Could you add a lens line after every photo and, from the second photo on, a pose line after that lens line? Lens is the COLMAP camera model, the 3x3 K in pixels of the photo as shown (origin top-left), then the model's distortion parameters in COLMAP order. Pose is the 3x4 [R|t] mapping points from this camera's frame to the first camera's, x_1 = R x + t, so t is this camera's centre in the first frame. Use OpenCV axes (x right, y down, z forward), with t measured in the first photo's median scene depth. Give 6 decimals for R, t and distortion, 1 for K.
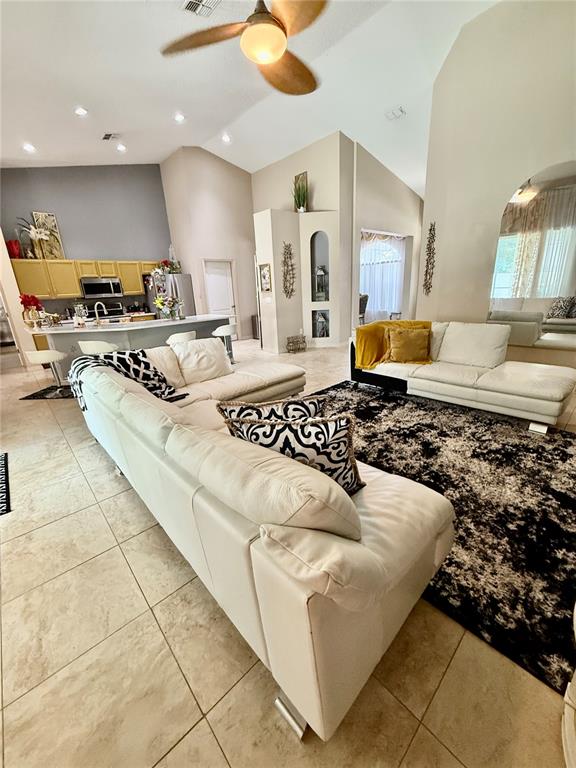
lens RADIAL K [[307.6, 0, 287.4], [0, 307.6, 380.1], [0, 0, 1]] dist [-0.000850, 0.000487]
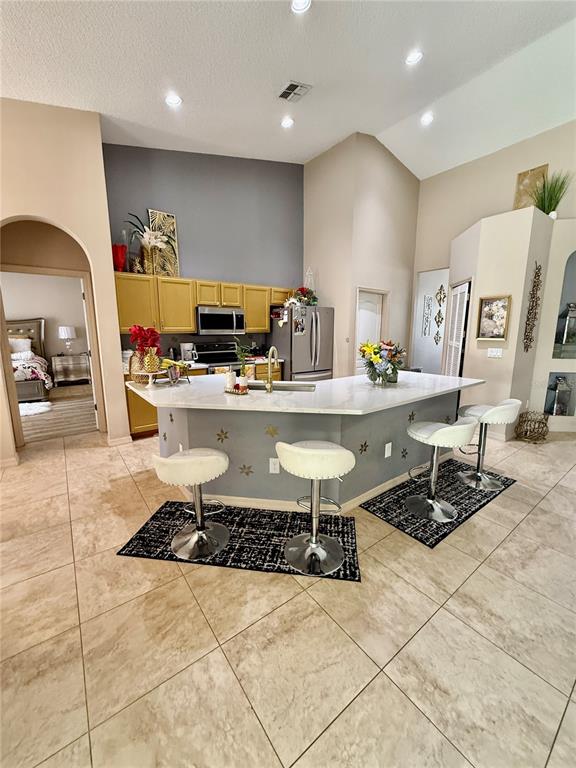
lens RADIAL K [[307.6, 0, 288.4], [0, 307.6, 380.4], [0, 0, 1]] dist [-0.000850, 0.000487]
pose [[0.994182, 0.063303, -0.087145, -0.438713], [-0.073637, 0.989918, -0.120998, -0.109530], [0.078607, 0.126711, 0.988820, 0.398340]]
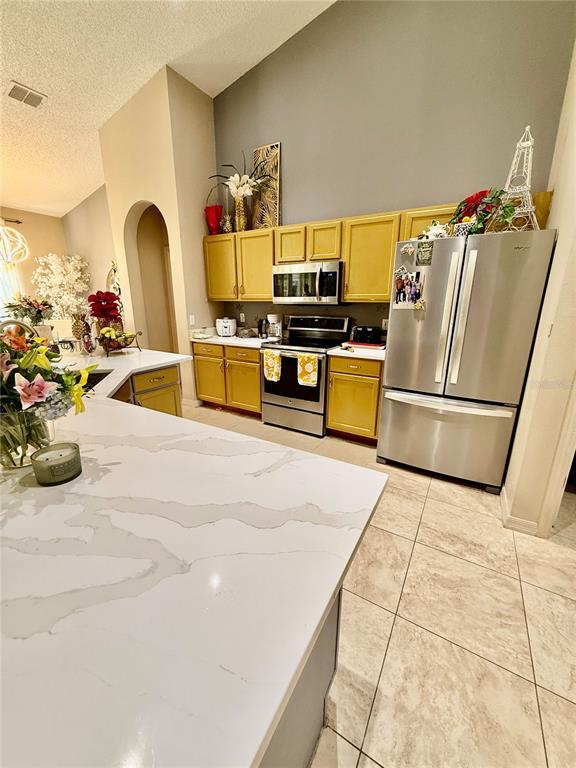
lens RADIAL K [[307.6, 0, 287.9], [0, 307.6, 381.3], [0, 0, 1]] dist [-0.000850, 0.000487]
pose [[0.289389, 0.296084, -0.910268, -0.162106], [-0.293590, 0.932579, 0.210004, -0.285960], [0.911076, 0.206473, 0.356806, 0.953978]]
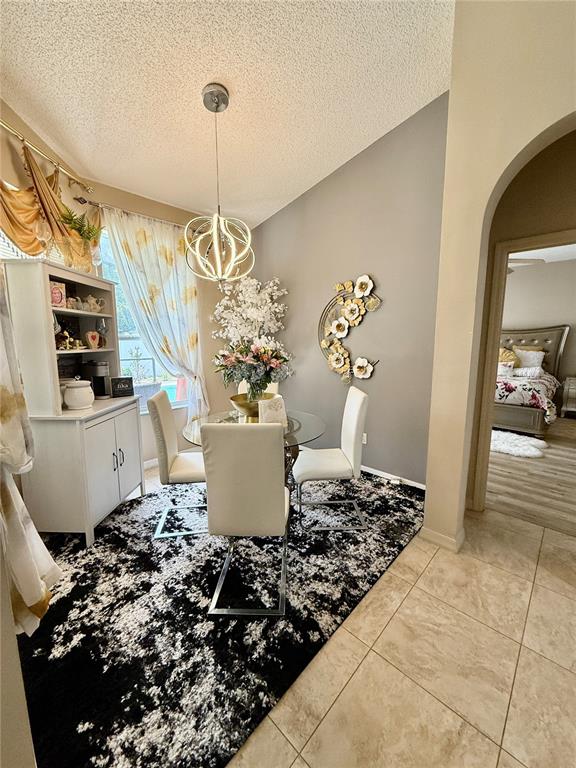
lens RADIAL K [[307.6, 0, 288.7], [0, 307.6, 383.2], [0, 0, 1]] dist [-0.000850, 0.000487]
pose [[0.072368, 0.191615, -0.978799, -0.658016], [-0.292360, 0.942338, 0.162862, -0.171660], [0.953566, 0.274376, 0.124216, 0.635438]]
